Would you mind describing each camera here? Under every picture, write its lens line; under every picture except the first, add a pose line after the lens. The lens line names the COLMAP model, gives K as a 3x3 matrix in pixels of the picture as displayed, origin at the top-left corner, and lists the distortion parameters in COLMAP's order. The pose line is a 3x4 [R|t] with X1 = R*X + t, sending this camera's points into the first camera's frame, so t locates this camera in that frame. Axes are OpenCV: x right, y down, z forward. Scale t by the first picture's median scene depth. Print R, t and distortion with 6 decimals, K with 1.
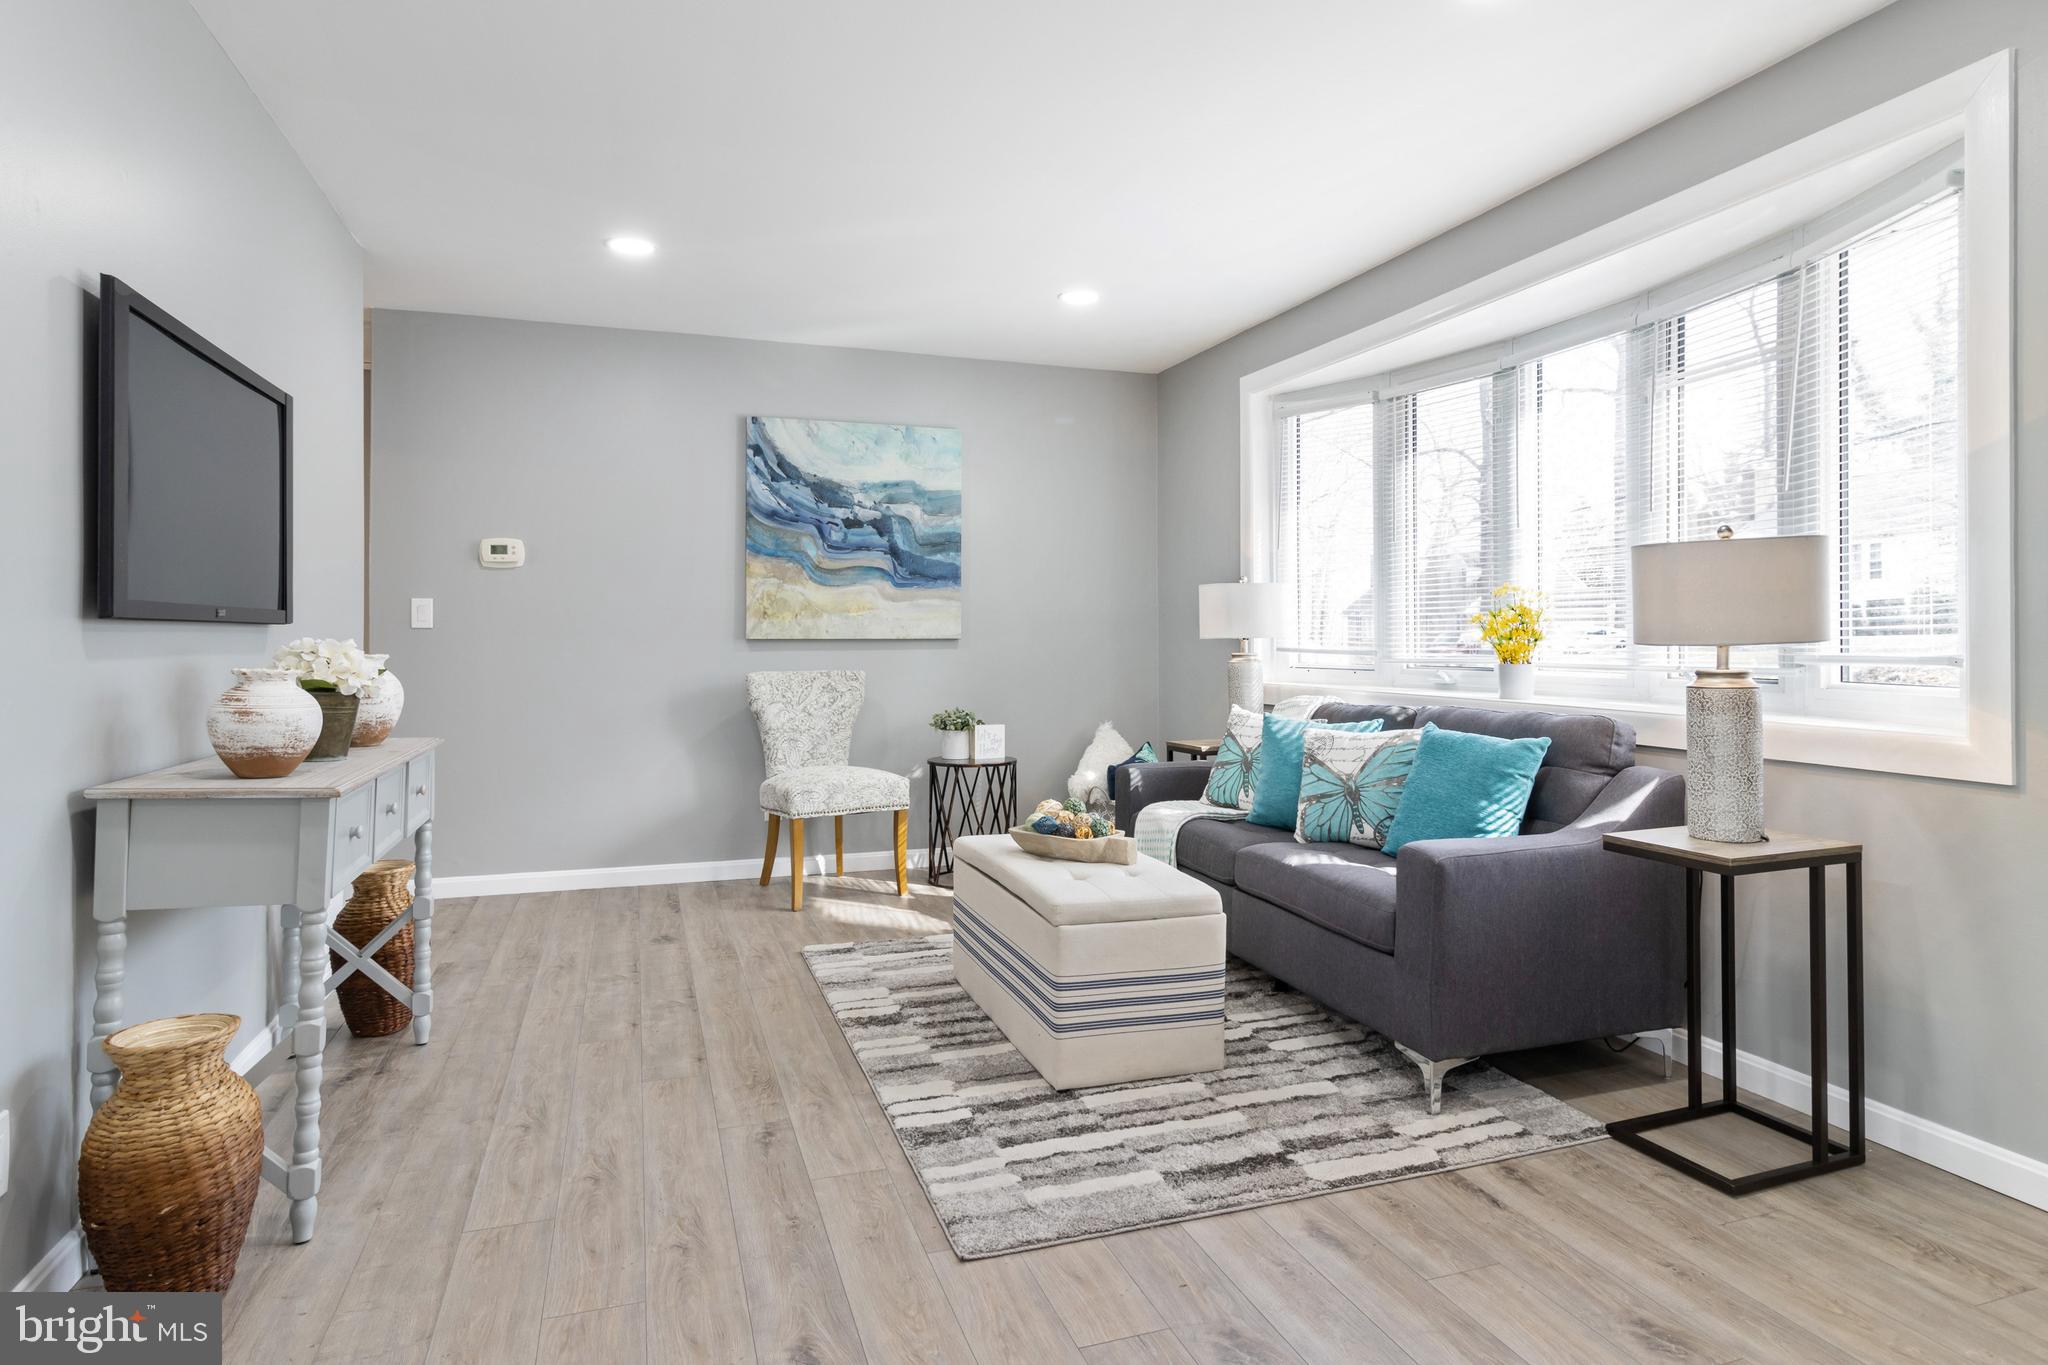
lens RADIAL K [[1140.5, 0, 1030.7], [0, 1140.5, 640.3], [0, 0, 1]] dist [0.000822, 0.002580]
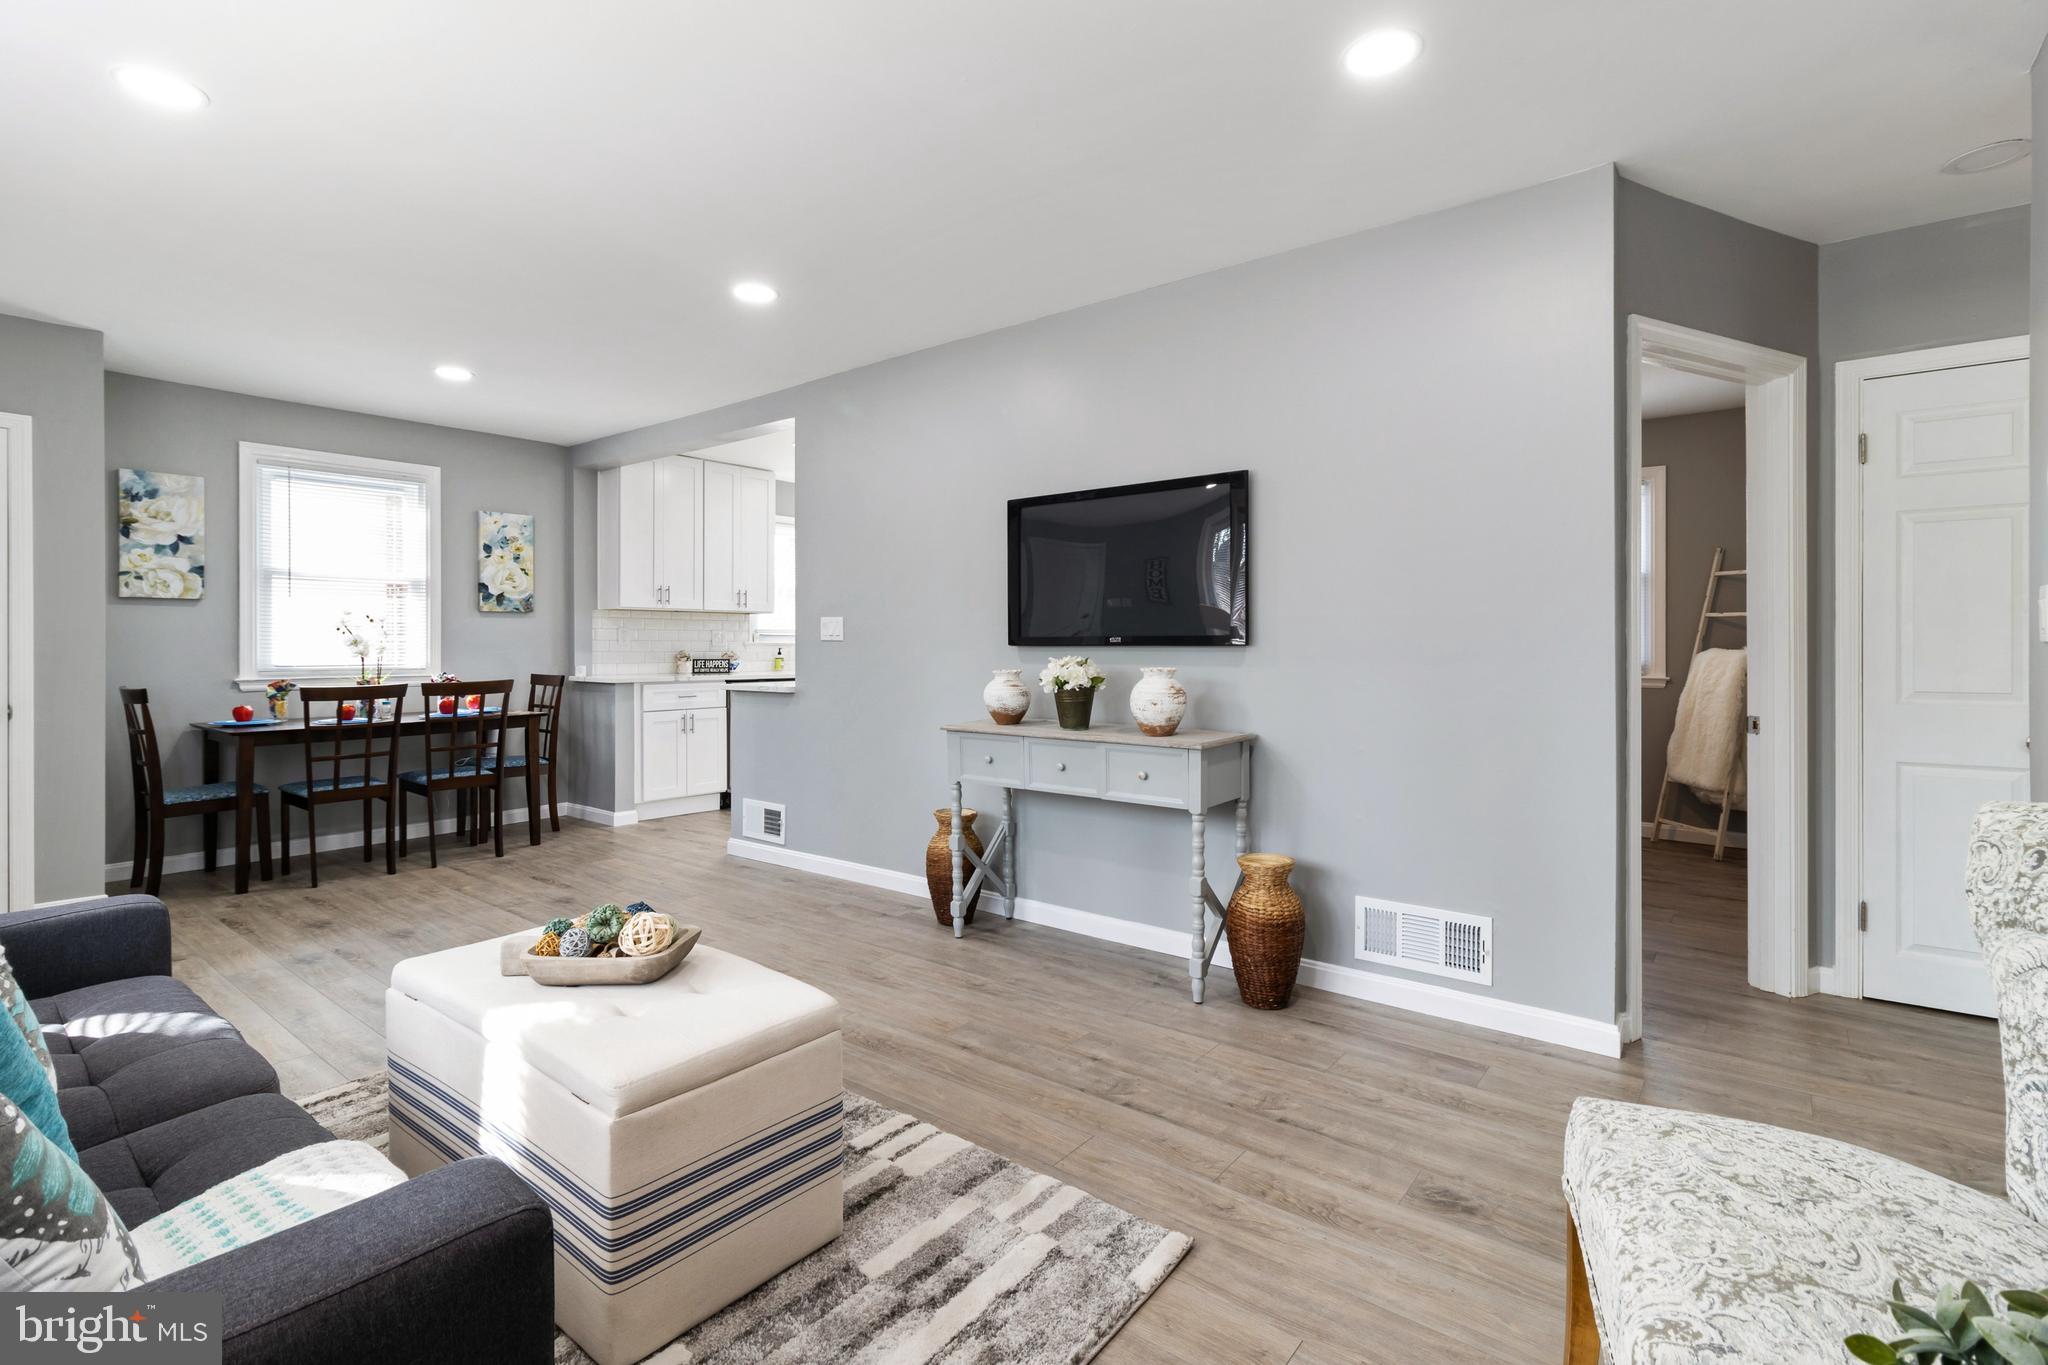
lens RADIAL K [[942.0, 0, 1016.0], [0, 942.0, 646.2], [0, 0, 1]] dist [0.007334, 0.000280]
pose [[-0.846777, 0.002725, -0.531940, 0.147219], [0.000825, 0.999992, 0.003809, -0.017120], [0.531947, 0.002787, -0.846773, 1.817189]]
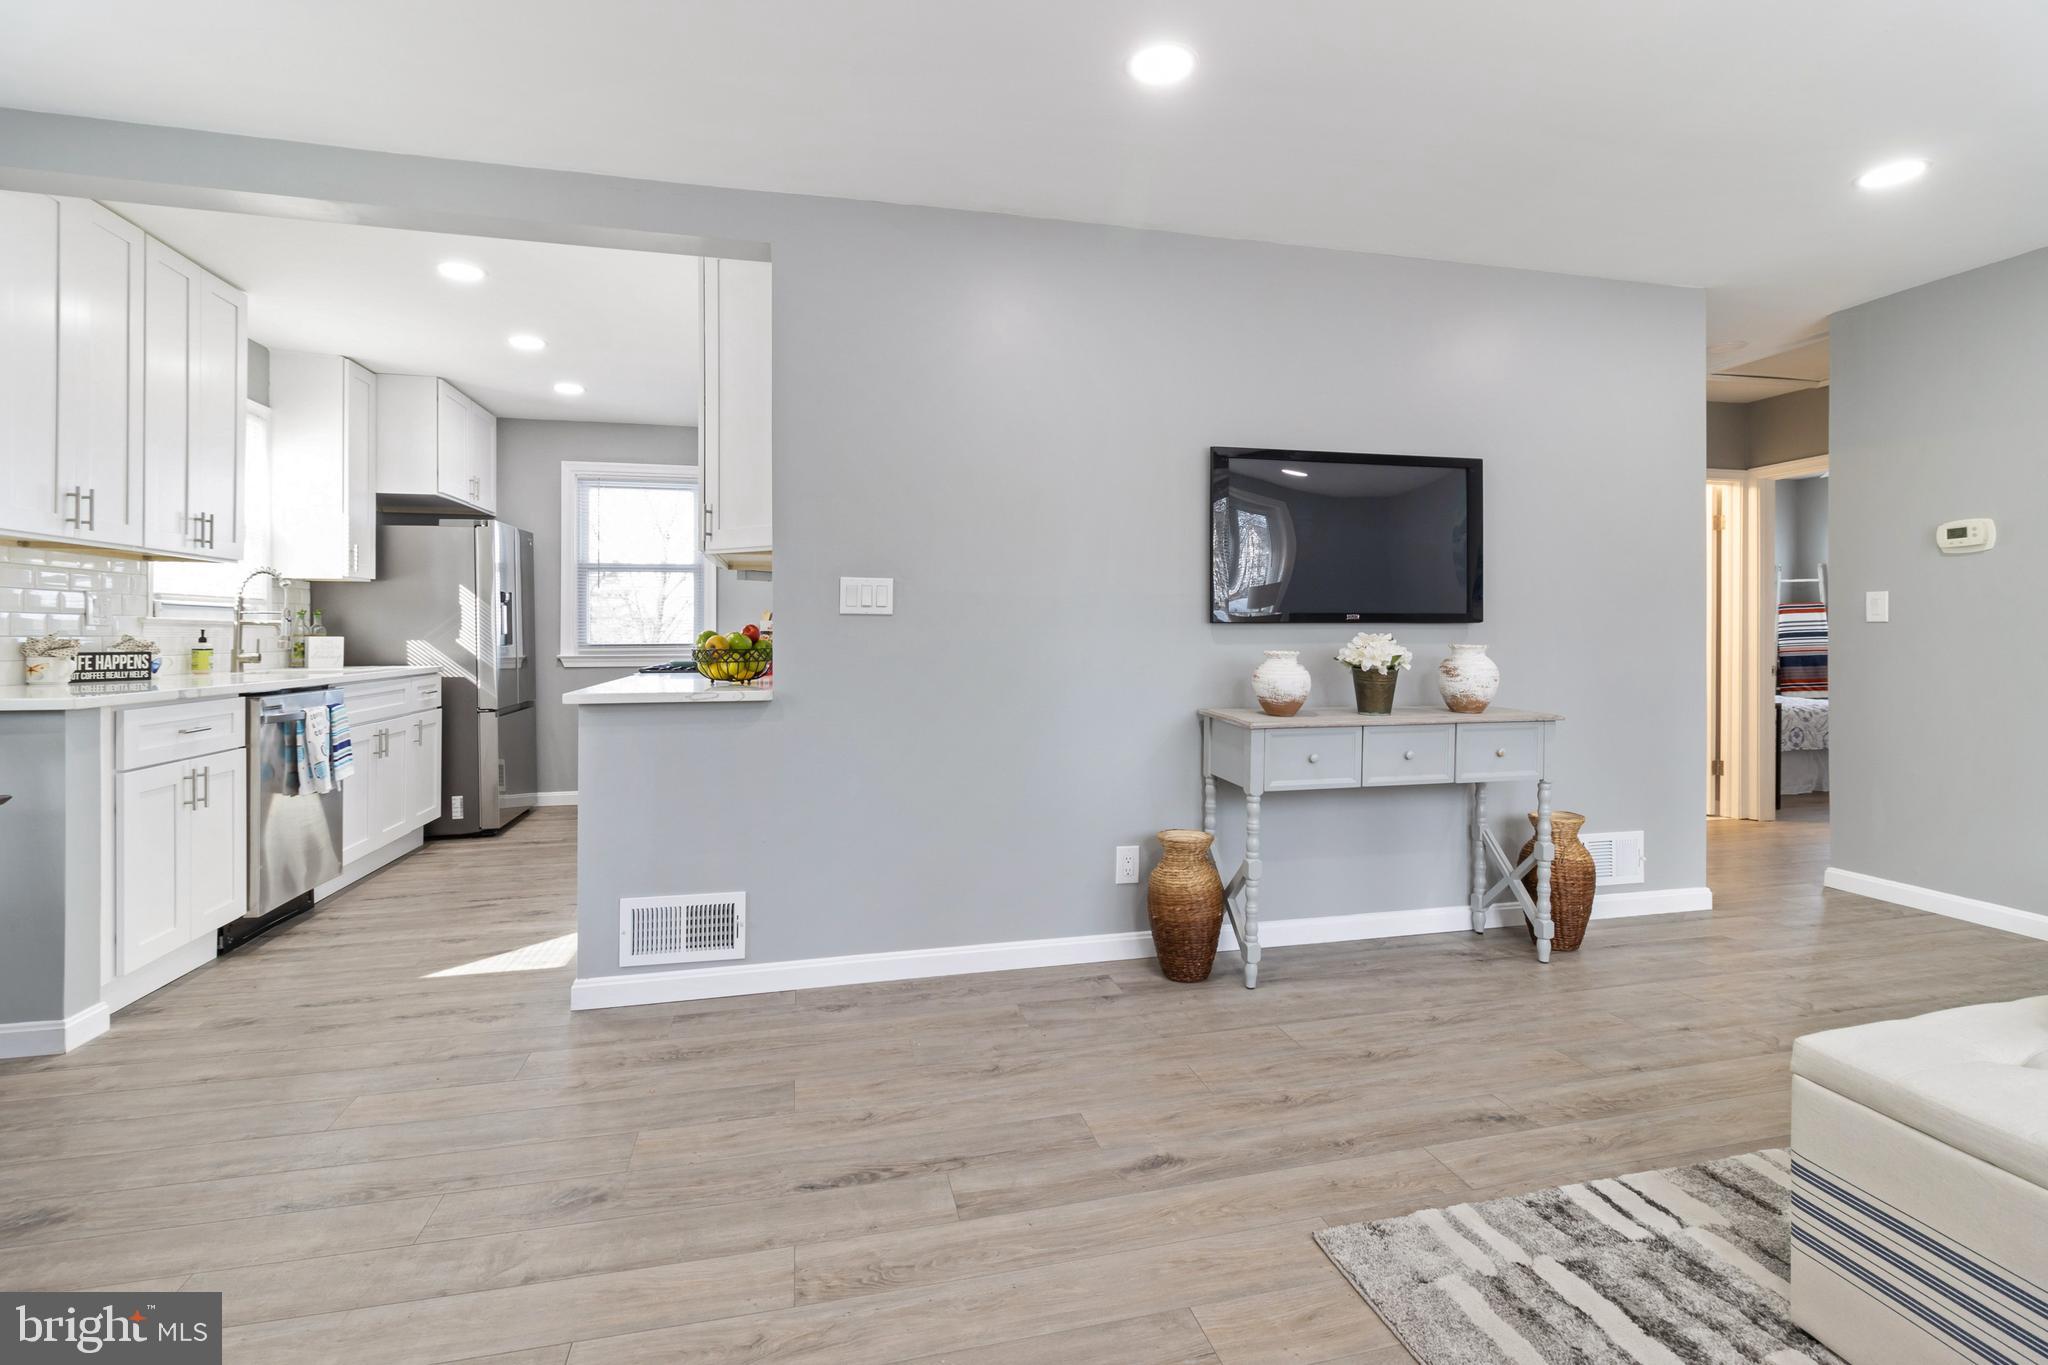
lens RADIAL K [[949.2, 0, 1025.7], [0, 949.2, 634.5], [0, 0, 1]] dist [0.001814, 0.000218]
pose [[-0.096123, 0.003940, -0.995362, 0.570129], [-0.001634, 0.999990, 0.004116, -0.003143], [0.995368, 0.002022, -0.096115, 0.572450]]
